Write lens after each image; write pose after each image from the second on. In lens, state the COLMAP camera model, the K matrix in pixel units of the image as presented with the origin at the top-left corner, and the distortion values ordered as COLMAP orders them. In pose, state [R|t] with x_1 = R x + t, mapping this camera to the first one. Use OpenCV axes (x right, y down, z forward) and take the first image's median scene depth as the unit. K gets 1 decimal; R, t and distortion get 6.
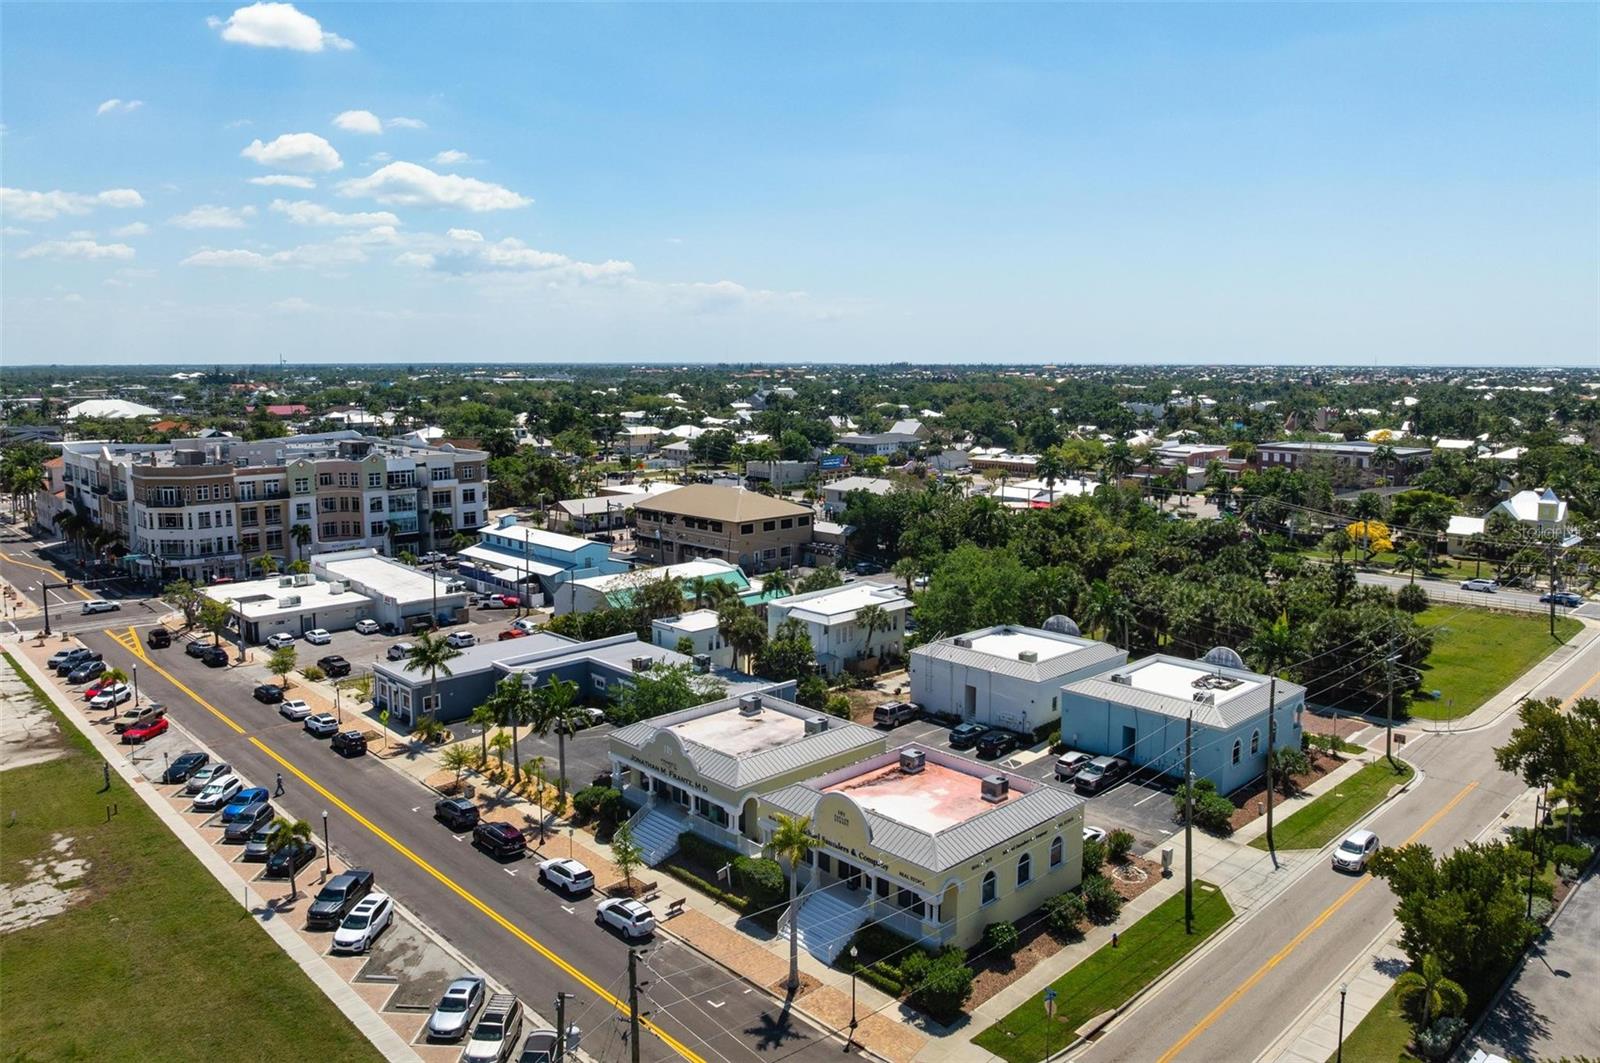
lens RADIAL K [[1092.5, 0, 801.3], [0, 1092.5, 529.2], [0, 0, 1]] dist [-0.052893, -0.002226]
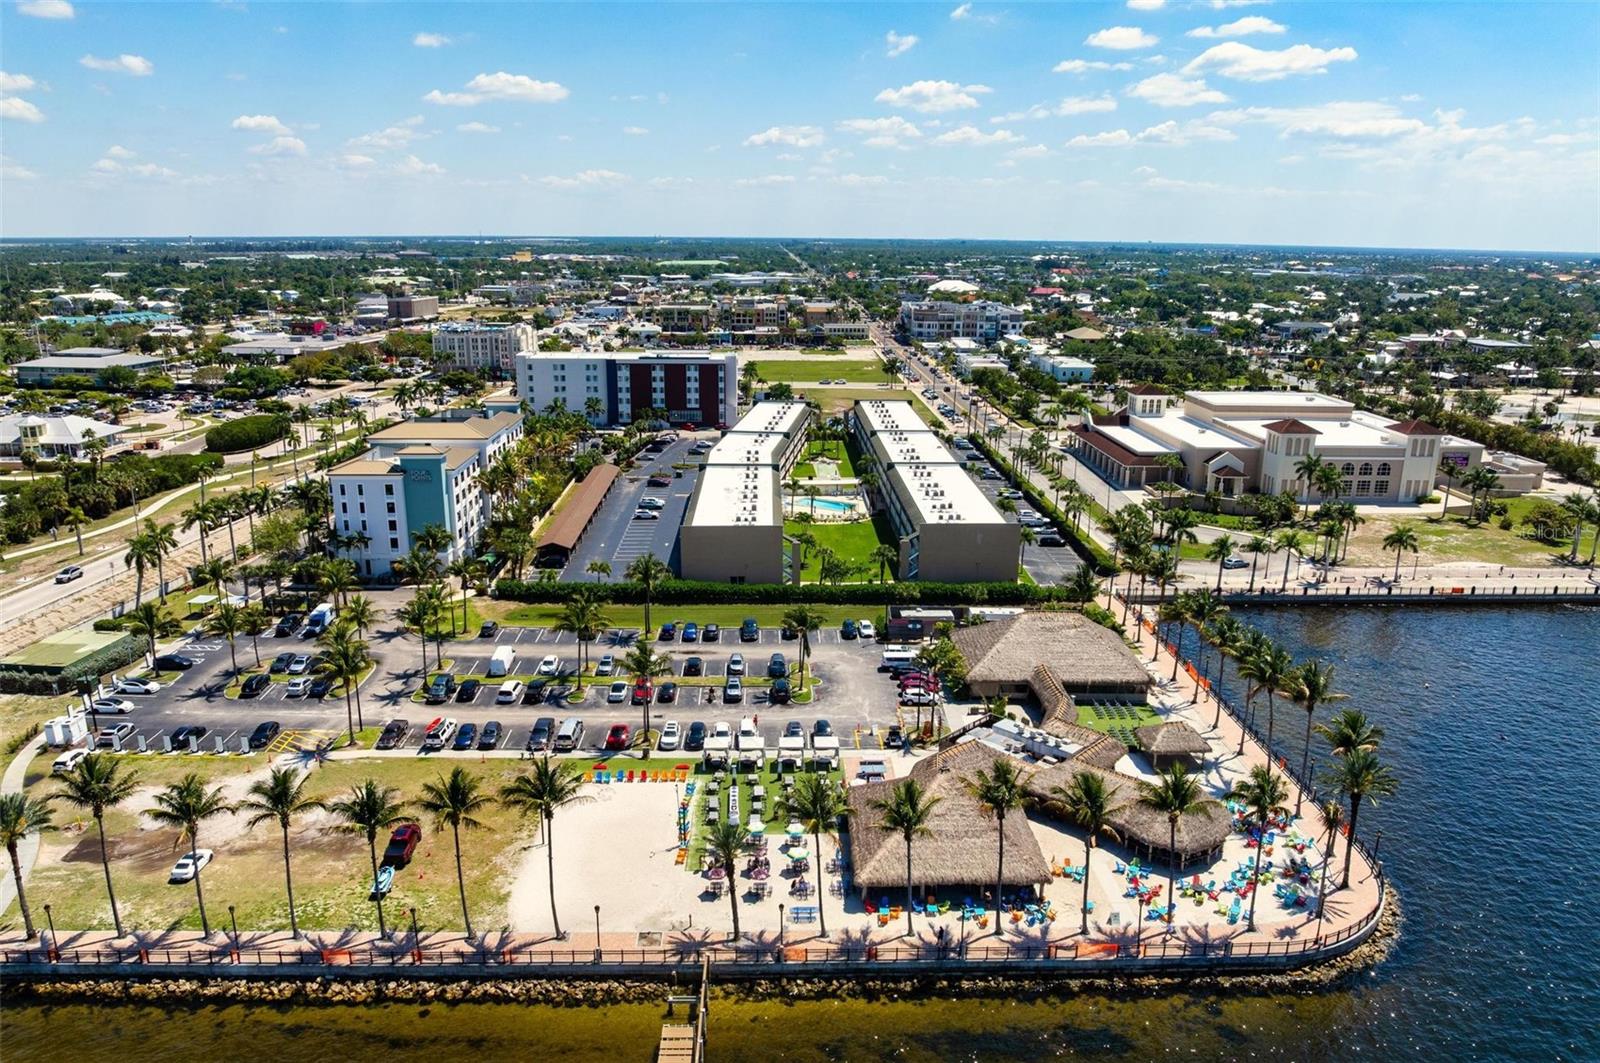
lens RADIAL K [[1092.5, 0, 800.9], [0, 1092.5, 531.5], [0, 0, 1]] dist [-0.052893, -0.002226]
pose [[0.730449, 0.174504, -0.660297, 1.398753], [-0.100112, 0.983721, 0.149231, 0.141873], [0.675590, -0.042902, 0.736029, -1.680370]]
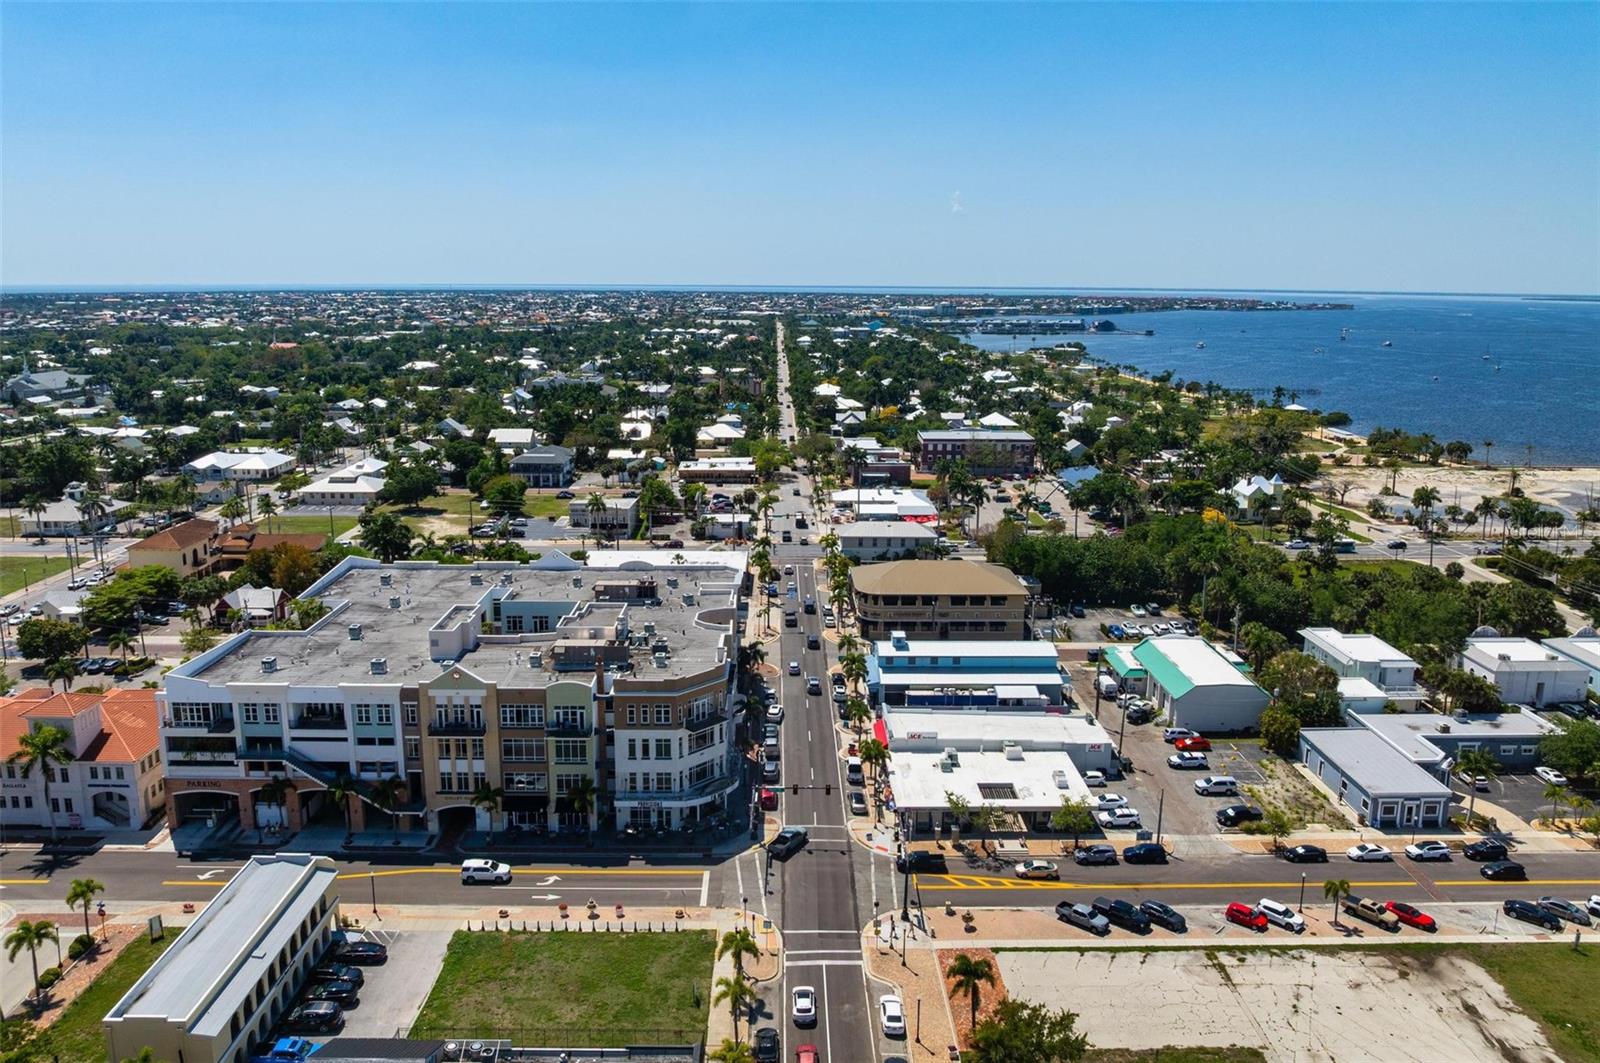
lens RADIAL K [[1092.5, 0, 798.8], [0, 1092.5, 532.2], [0, 0, 1]] dist [-0.052893, -0.002226]
pose [[0.683752, -0.159413, 0.712089, -1.003590], [0.097195, 0.987047, 0.127639, -0.238894], [-0.723212, -0.018062, 0.690389, 0.337880]]
